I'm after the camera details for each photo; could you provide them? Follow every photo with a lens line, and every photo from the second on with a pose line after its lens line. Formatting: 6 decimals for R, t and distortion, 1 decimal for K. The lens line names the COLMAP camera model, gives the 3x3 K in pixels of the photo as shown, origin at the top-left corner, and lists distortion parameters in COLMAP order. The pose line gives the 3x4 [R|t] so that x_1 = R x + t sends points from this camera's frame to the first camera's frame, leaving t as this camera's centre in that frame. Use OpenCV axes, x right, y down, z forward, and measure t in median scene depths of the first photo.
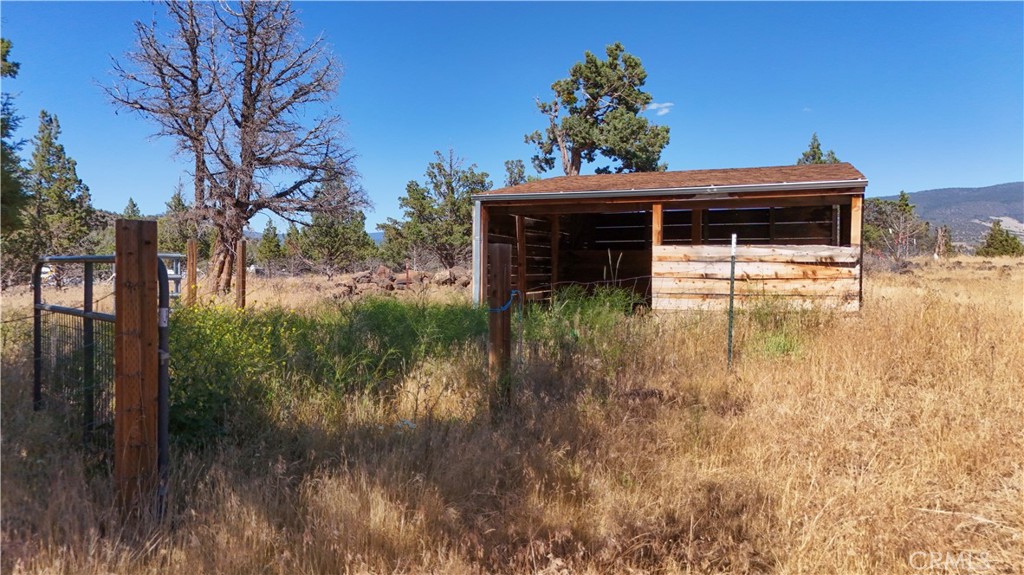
lens RADIAL K [[745.8, 0, 511.1], [0, 745.8, 286.8], [0, 0, 1]] dist [0.058077, -0.059276]
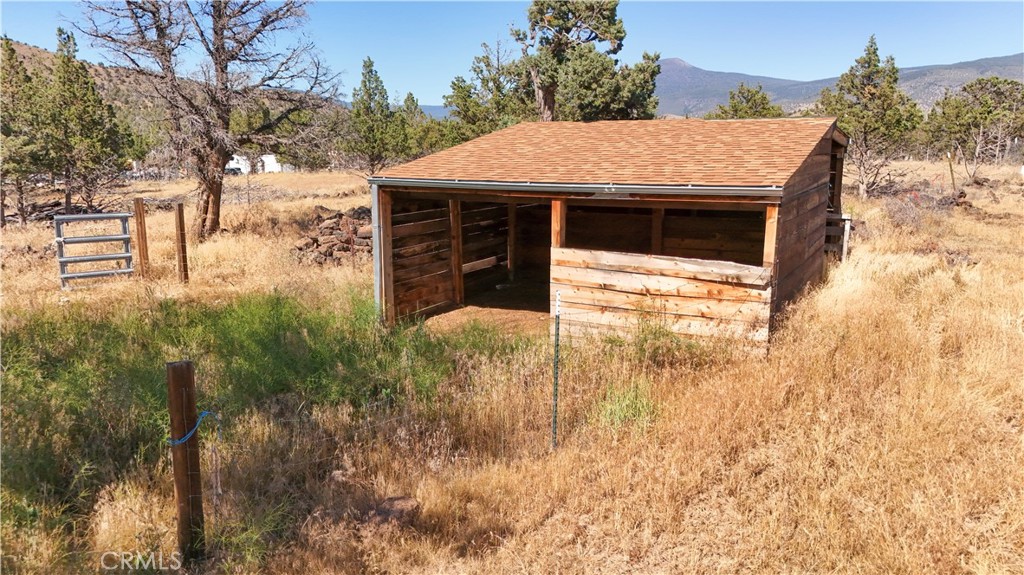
lens RADIAL K [[745.8, 0, 513.0], [0, 745.8, 287.0], [0, 0, 1]] dist [0.058077, -0.059276]
pose [[0.991229, 0.018157, -0.130902, 0.260885], [0.004523, 0.985275, 0.170916, -0.159464], [0.132078, -0.170009, 0.976551, 0.127876]]
